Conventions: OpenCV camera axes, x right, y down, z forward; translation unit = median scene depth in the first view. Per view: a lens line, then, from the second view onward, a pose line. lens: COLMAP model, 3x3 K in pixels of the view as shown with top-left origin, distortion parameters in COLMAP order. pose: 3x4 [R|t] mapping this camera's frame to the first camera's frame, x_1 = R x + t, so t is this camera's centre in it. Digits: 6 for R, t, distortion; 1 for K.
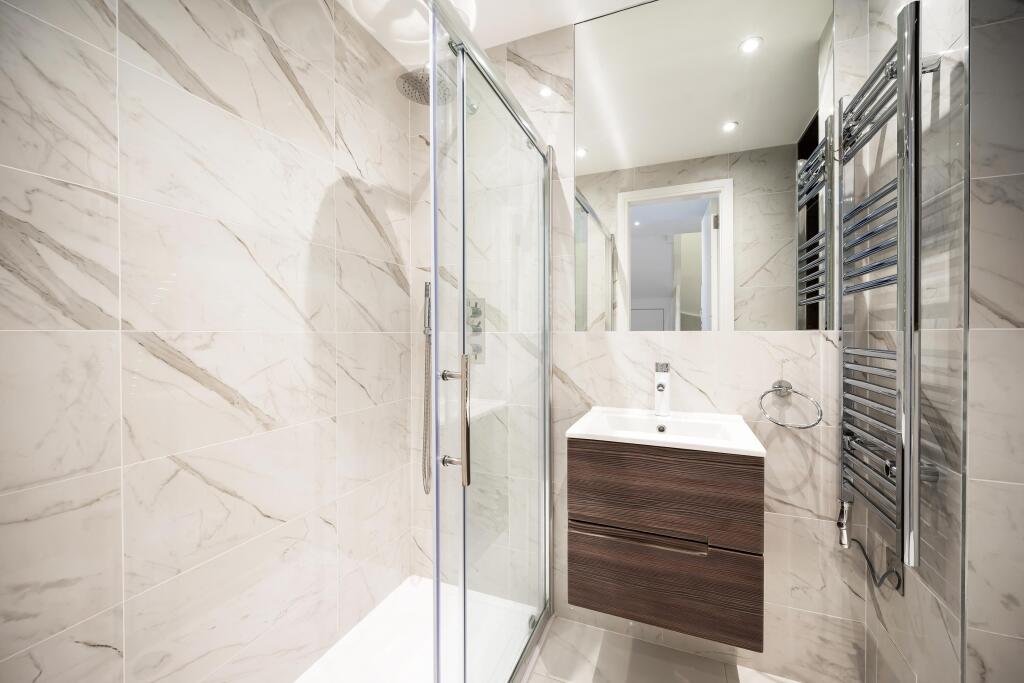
lens RADIAL K [[364.6, 0, 515.6], [0, 364.6, 339.1], [0, 0, 1]] dist [-0.000760, -0.000144]
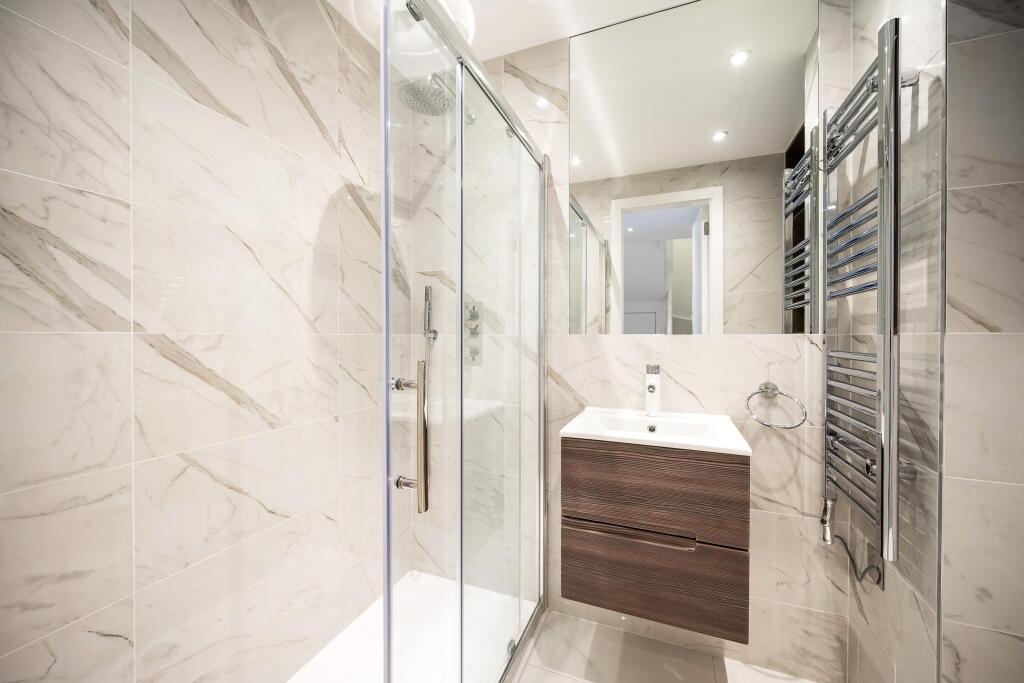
lens RADIAL K [[365.2, 0, 512.0], [0, 365.2, 341.5], [0, 0, 1]] dist [-0.001232, -0.000210]
pose [[0.999954, 0.002820, -0.009145, 0.010190], [-0.002824, 0.999996, -0.000421, 0.000174], [0.009144, 0.000447, 0.999958, -0.035928]]
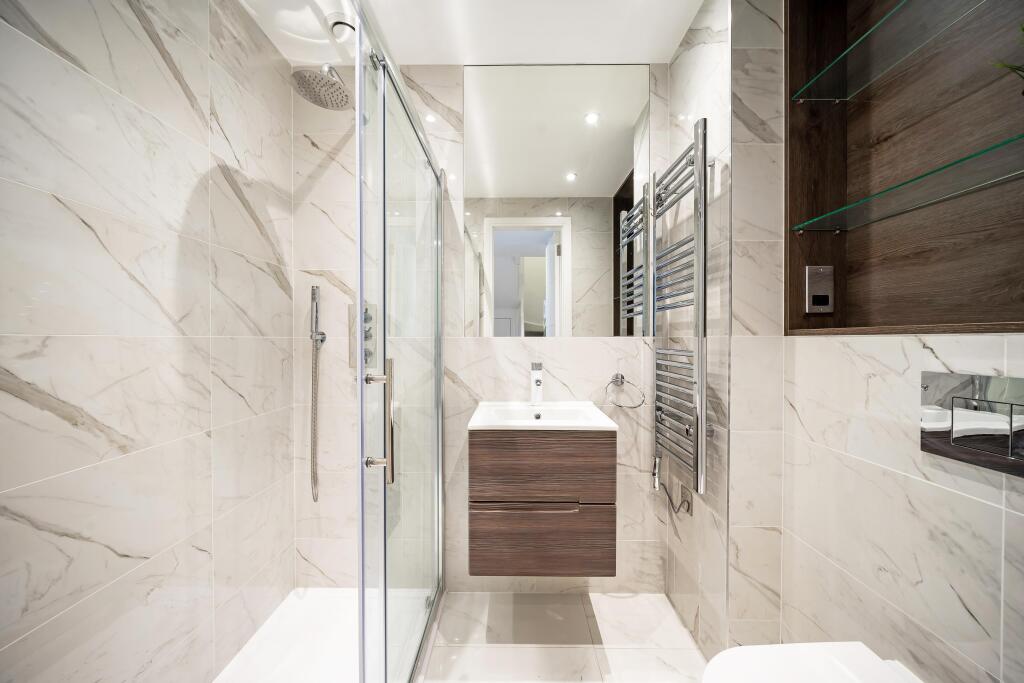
lens RADIAL K [[376.4, 0, 336.2], [0, 376.4, 346.4], [0, 0, 1]] dist [-0.003263, -0.000004]
pose [[0.943668, -0.004095, 0.330867, -0.593942], [0.003583, 0.999991, 0.002158, 0.005078], [-0.330873, -0.000851, 0.943675, 0.027884]]
